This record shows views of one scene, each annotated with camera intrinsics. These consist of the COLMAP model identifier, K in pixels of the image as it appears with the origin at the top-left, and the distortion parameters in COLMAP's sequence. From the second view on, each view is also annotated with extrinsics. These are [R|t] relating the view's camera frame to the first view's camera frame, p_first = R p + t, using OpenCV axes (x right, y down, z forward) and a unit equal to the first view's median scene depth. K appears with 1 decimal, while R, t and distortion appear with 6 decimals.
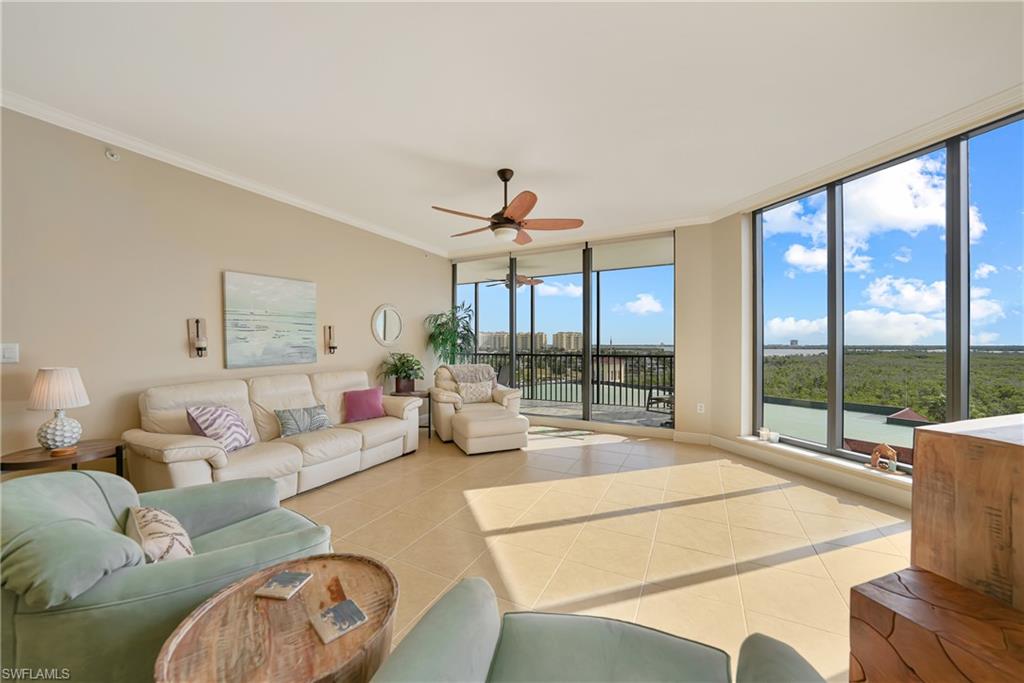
lens RADIAL K [[359.7, 0, 512.2], [0, 359.7, 344.3], [0, 0, 1]] dist [-0.021220, 0.000082]
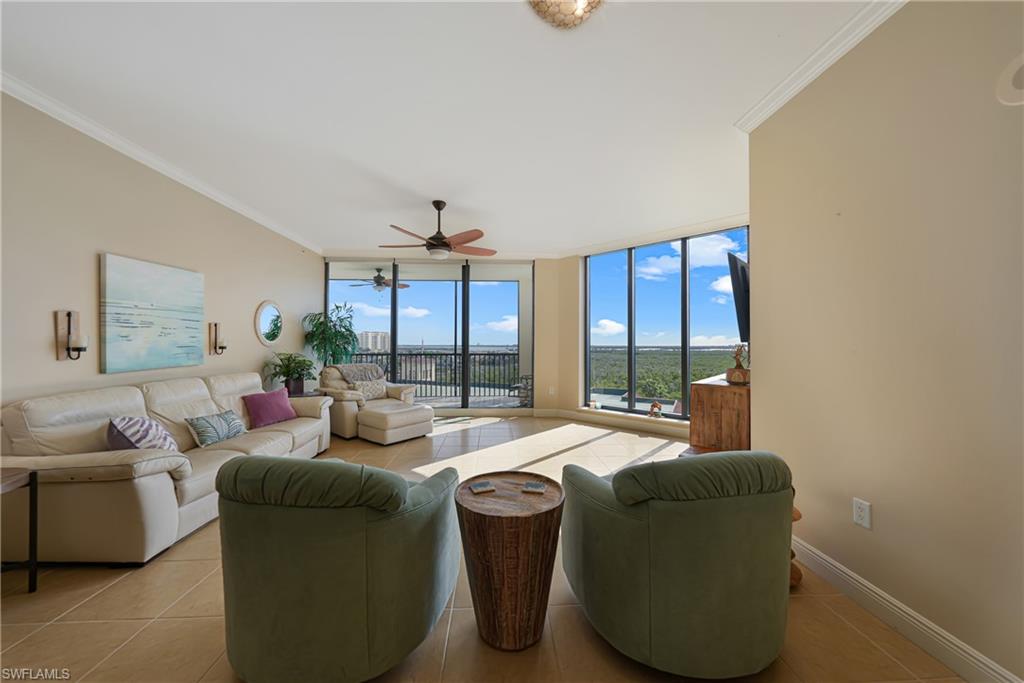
lens RADIAL K [[354.0, 0, 512.0], [0, 354.0, 341.5], [0, 0, 1]] dist [-0.008429, 0.000029]
pose [[0.865307, 0.007447, 0.501187, -0.327289], [-0.003563, 0.999956, -0.008707, -0.000929], [-0.501229, 0.005748, 0.865295, -0.128736]]
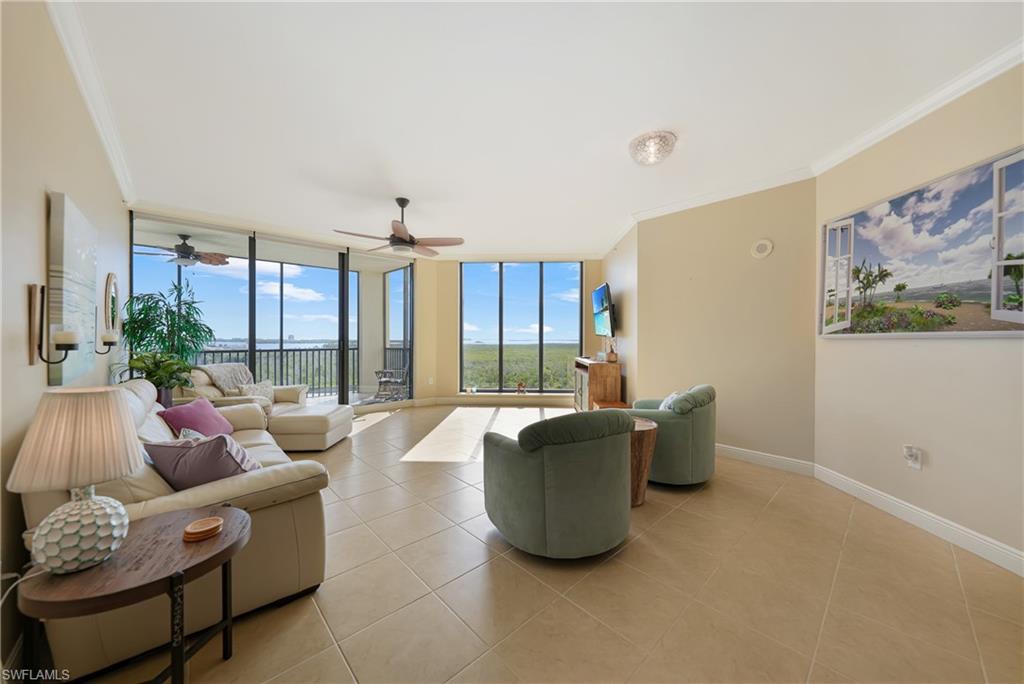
lens RADIAL K [[359.7, 0, 512.2], [0, 359.7, 344.8], [0, 0, 1]] dist [-0.021220, 0.000082]
pose [[0.330423, -0.013237, 0.943740, -0.866493], [-0.002628, 0.999885, 0.014944, 0.000713], [-0.943829, -0.007418, 0.330350, 0.186544]]
